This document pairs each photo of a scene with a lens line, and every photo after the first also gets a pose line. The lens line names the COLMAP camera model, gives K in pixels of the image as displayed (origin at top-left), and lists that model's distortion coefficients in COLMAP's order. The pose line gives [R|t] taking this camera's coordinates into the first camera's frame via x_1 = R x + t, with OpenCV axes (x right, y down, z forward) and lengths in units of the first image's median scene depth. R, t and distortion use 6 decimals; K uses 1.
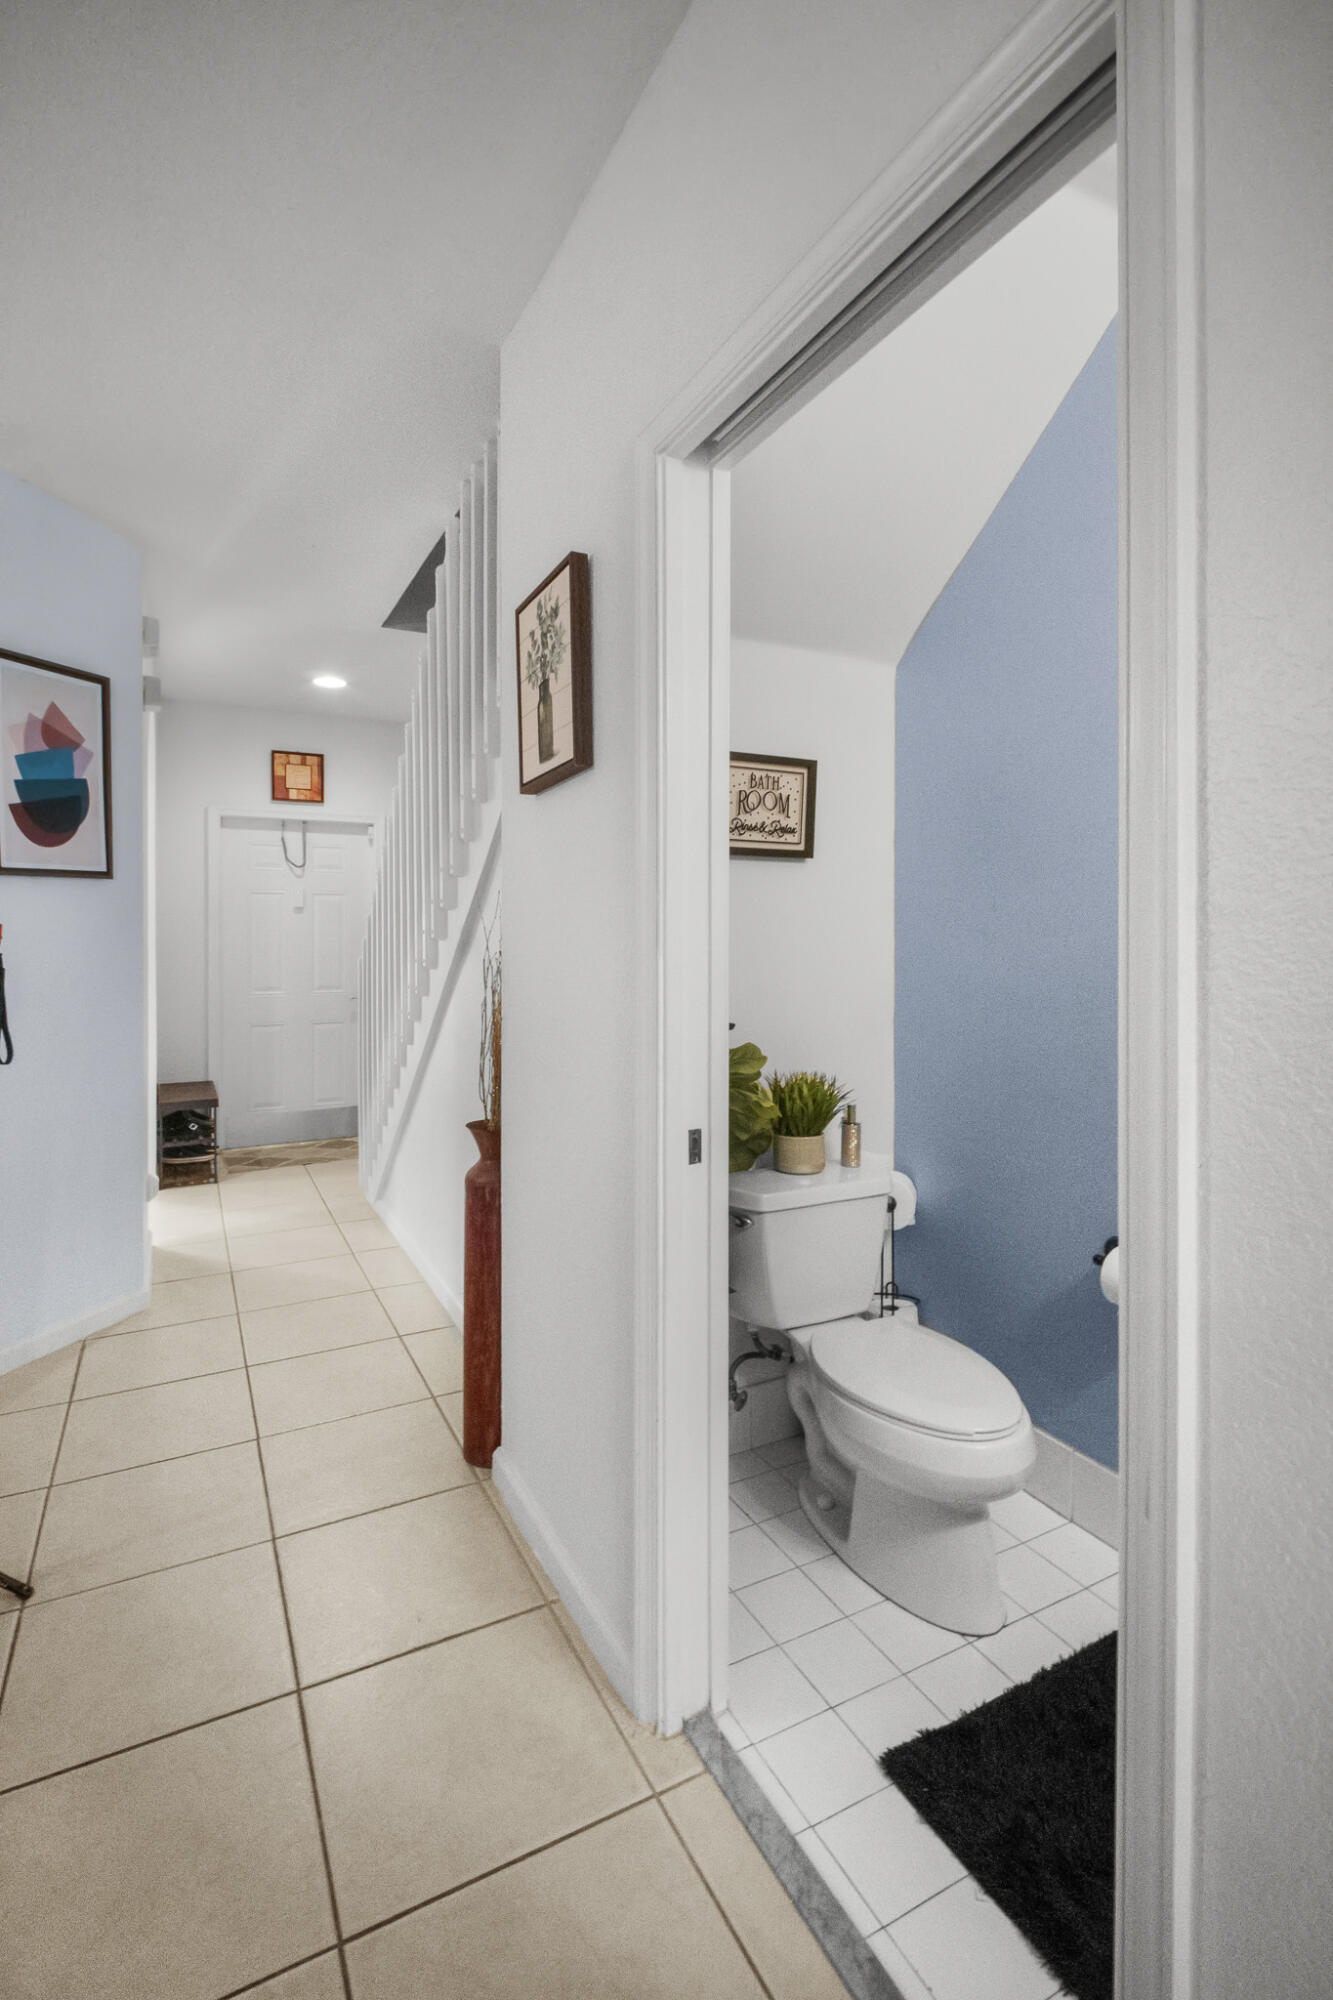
lens RADIAL K [[931.5, 0, 663.7], [0, 931.5, 963.8], [0, 0, 1]] dist [0.001254, -0.008645]
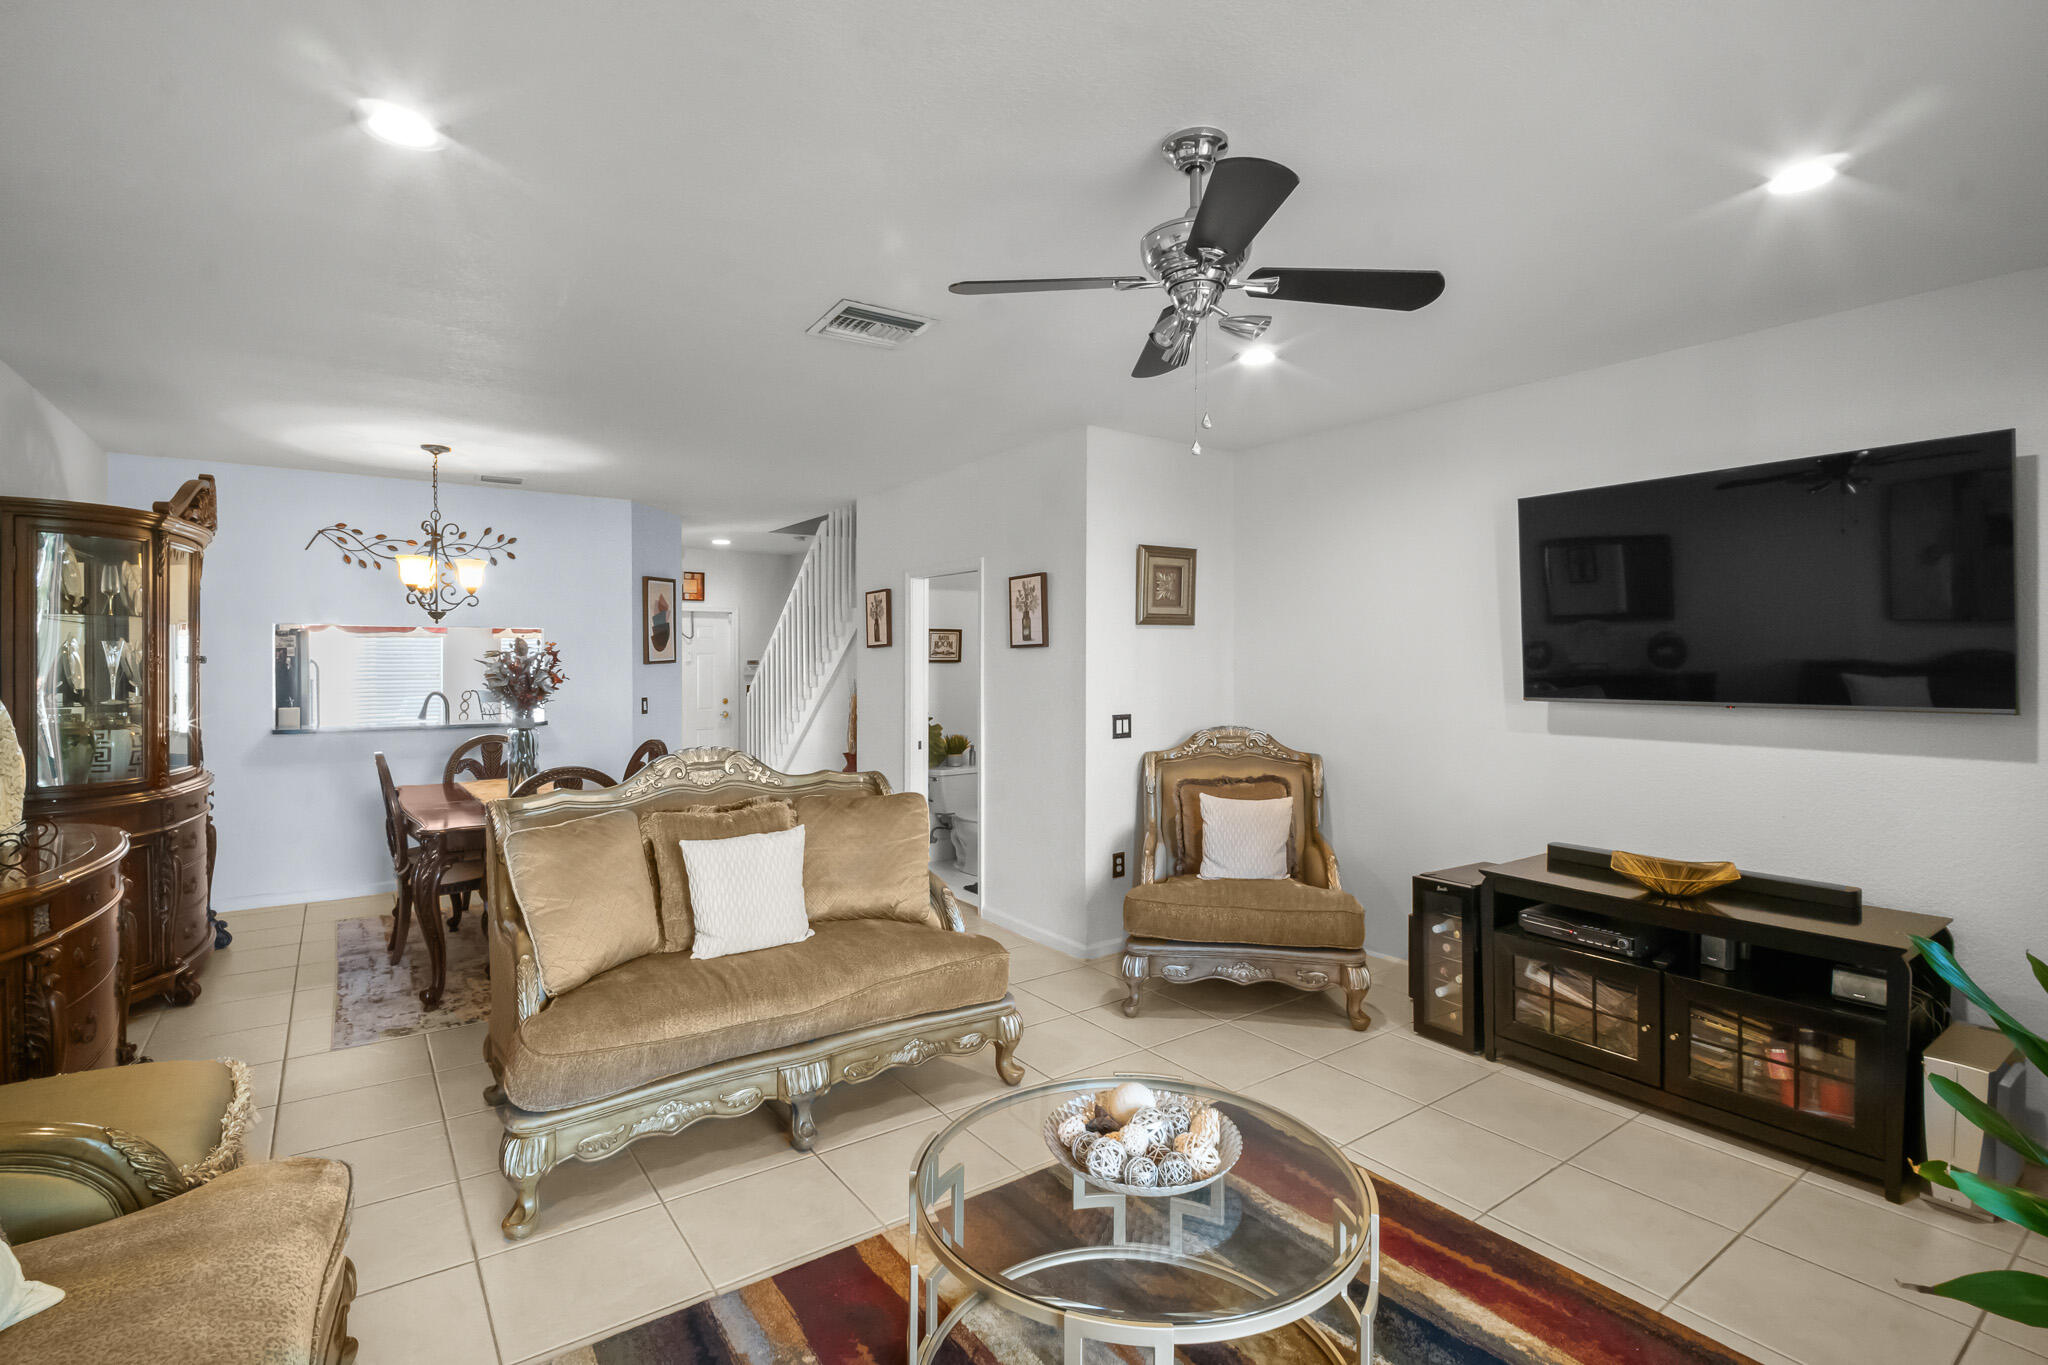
lens RADIAL K [[949.6, 0, 1037.5], [0, 949.6, 646.7], [0, 0, 1]] dist [0.025805, -0.024598]
pose [[0.988799, 0.002378, 0.149233, -0.049952], [0.003428, 0.999248, -0.038634, -0.046446], [-0.149213, 0.038713, 0.988047, -2.061033]]
